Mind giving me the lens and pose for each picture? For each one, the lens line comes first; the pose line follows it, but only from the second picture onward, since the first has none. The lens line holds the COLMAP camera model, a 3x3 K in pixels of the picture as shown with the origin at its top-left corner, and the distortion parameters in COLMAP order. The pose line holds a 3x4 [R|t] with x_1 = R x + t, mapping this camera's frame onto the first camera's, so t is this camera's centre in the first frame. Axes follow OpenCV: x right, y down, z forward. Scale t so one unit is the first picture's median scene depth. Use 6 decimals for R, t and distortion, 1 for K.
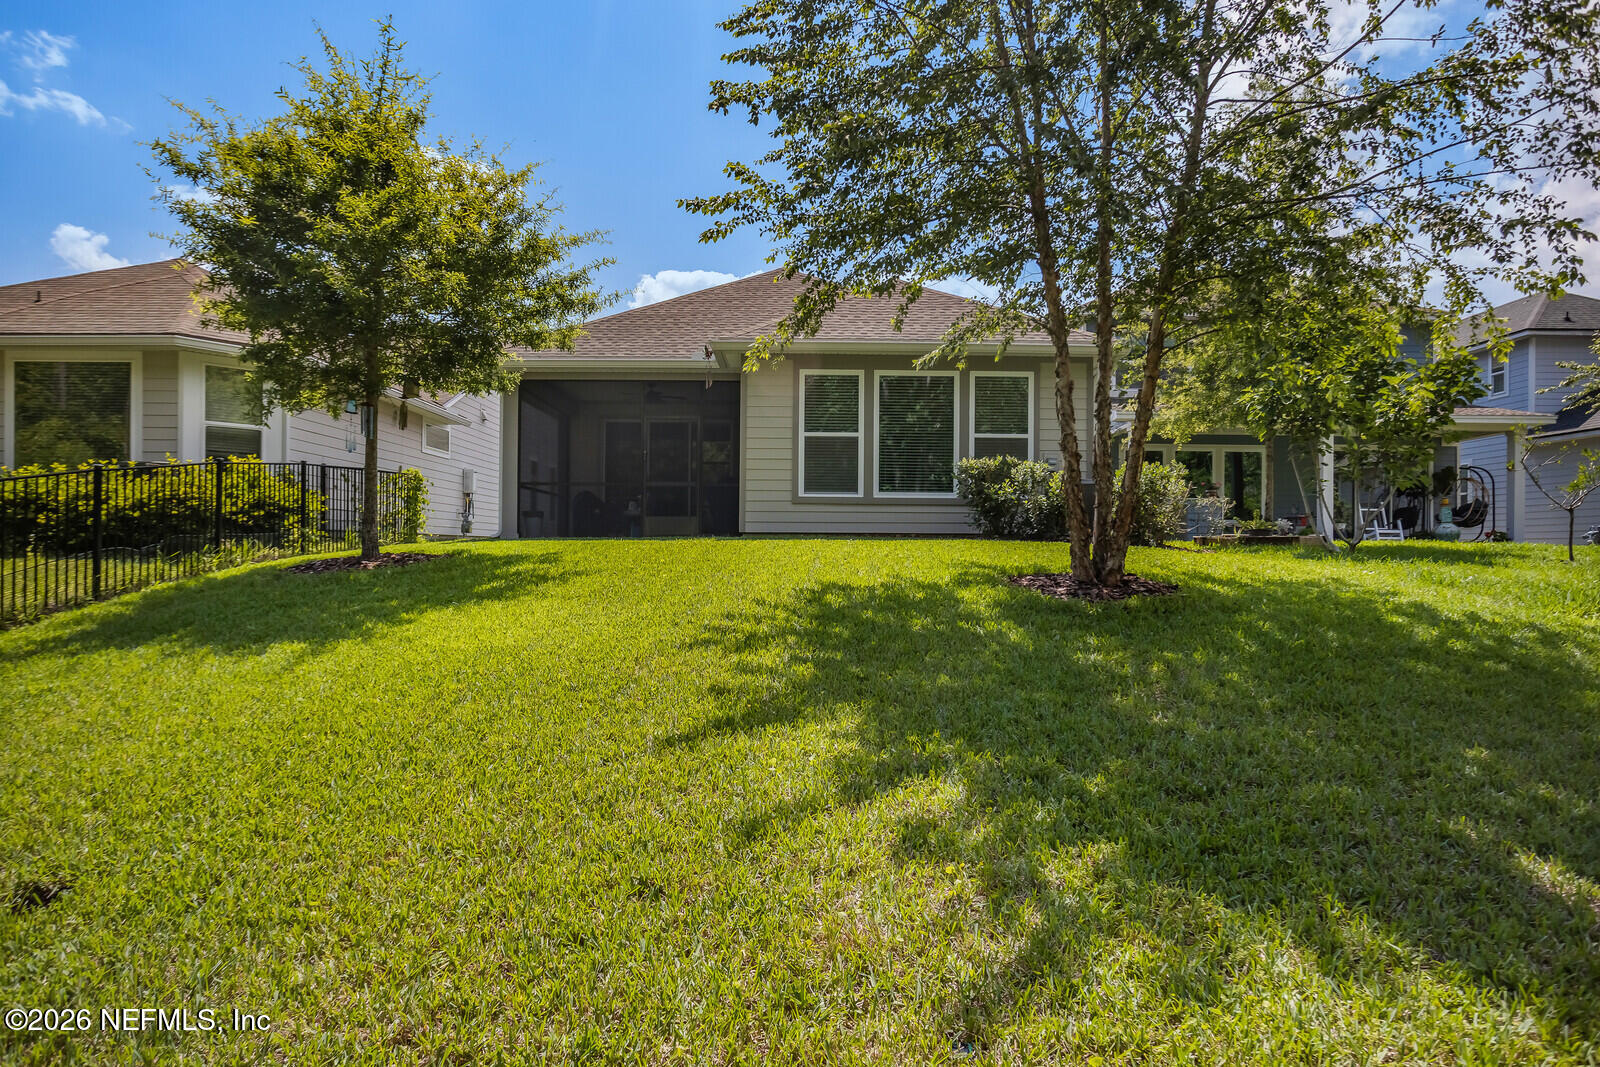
lens RADIAL K [[1025.6, 0, 799.0], [0, 1025.6, 532.1], [0, 0, 1]] dist [0.000924, 0.000038]
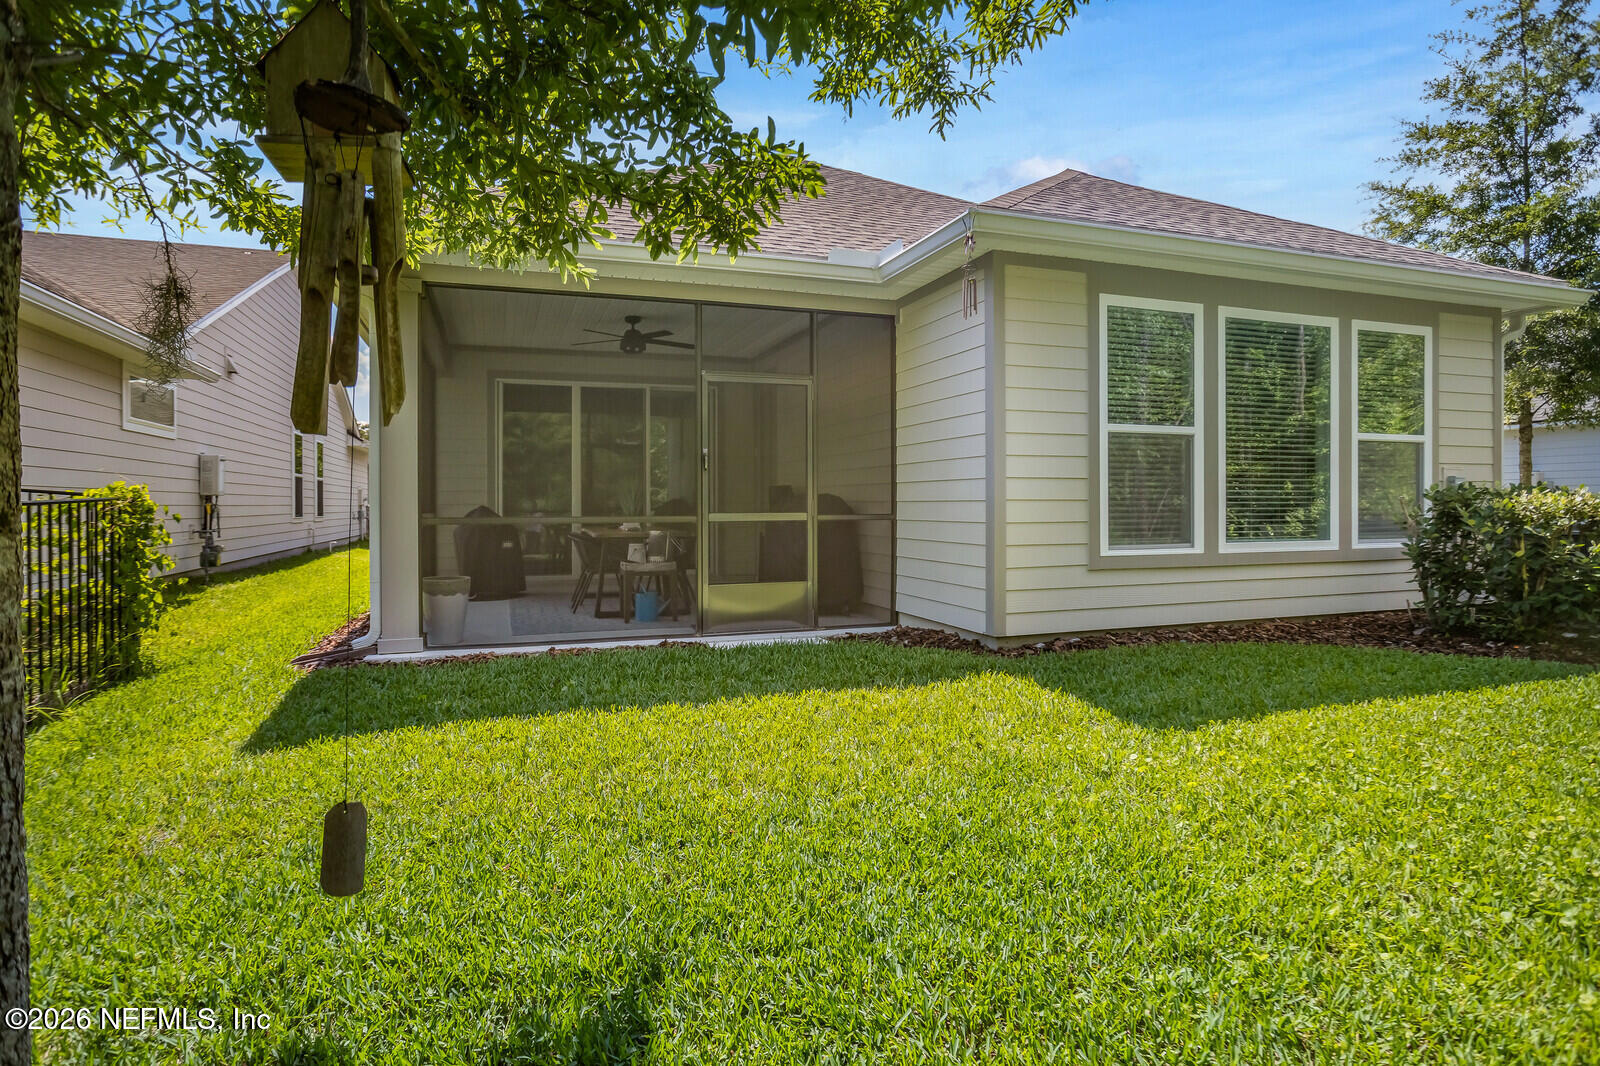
lens RADIAL K [[898.3, 0, 830.1], [0, 898.3, 496.6], [0, 0, 1]] dist [-0.001321, 0.000228]
pose [[0.940797, -0.005481, 0.338925, -0.263337], [0.002961, 0.999964, 0.007951, -0.066339], [-0.338957, -0.006476, 0.940780, 0.641734]]
